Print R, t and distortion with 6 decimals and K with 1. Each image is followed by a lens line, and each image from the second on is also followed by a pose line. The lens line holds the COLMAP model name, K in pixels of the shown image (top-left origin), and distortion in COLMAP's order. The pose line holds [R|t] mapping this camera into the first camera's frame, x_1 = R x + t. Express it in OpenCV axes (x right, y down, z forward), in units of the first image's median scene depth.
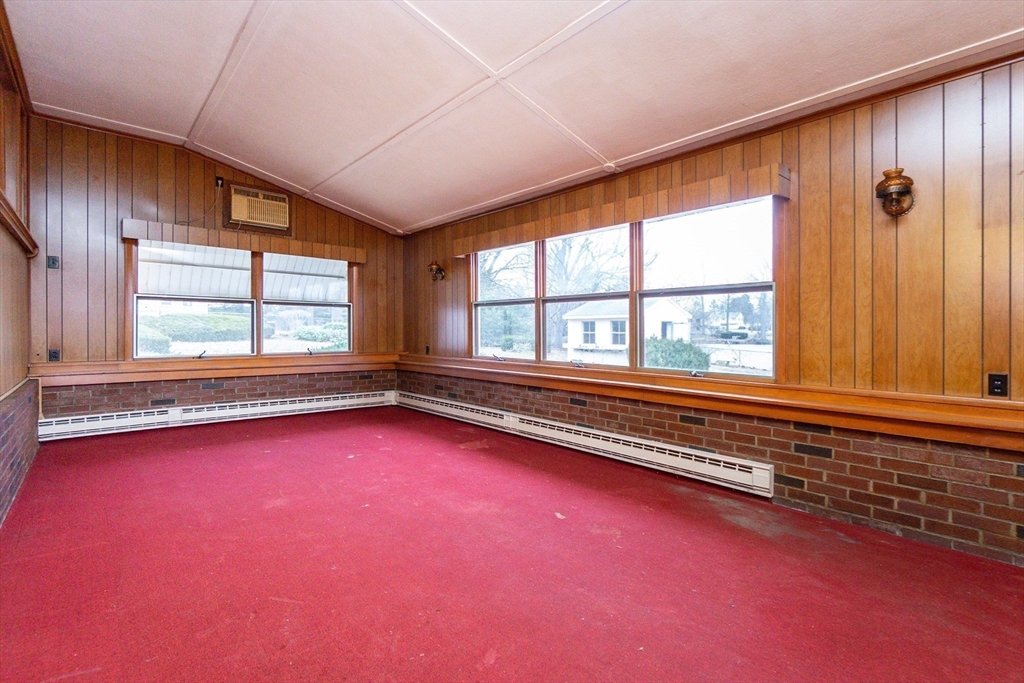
lens RADIAL K [[452.1, 0, 509.0], [0, 452.1, 333.7], [0, 0, 1]] dist [-0.001913, -0.000137]
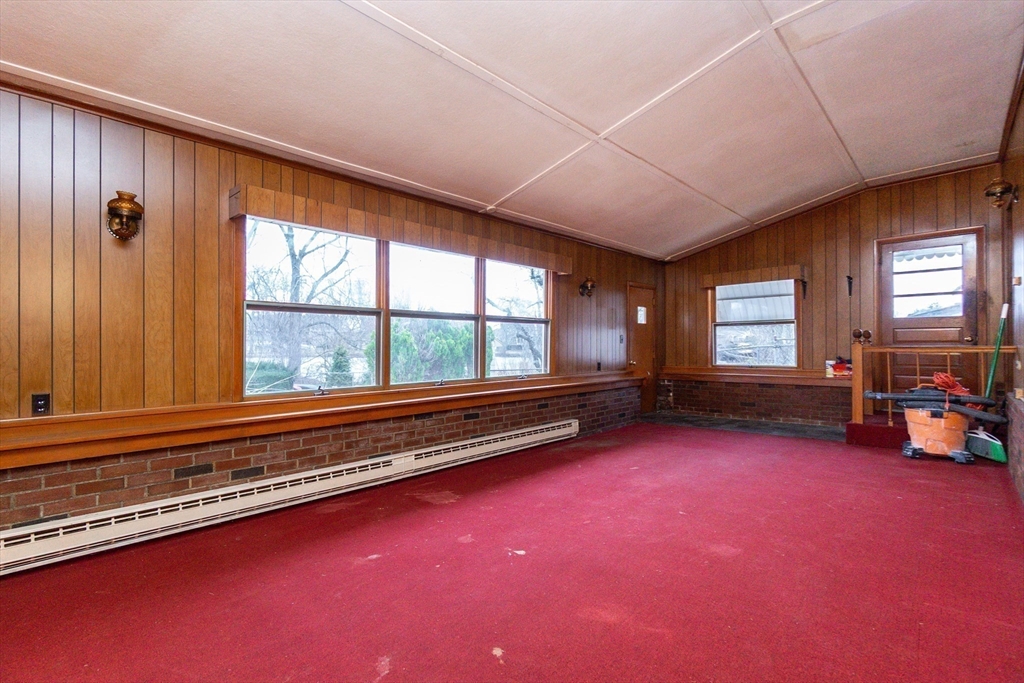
lens RADIAL K [[440.4, 0, 512.0], [0, 440.4, 341.5], [0, 0, 1]] dist [-0.016358, 0.000131]
pose [[-0.036739, 0.009505, 0.999280, -0.813929], [0.016866, 0.999818, -0.008890, -0.011176], [-0.999183, 0.016527, -0.036893, 0.874351]]
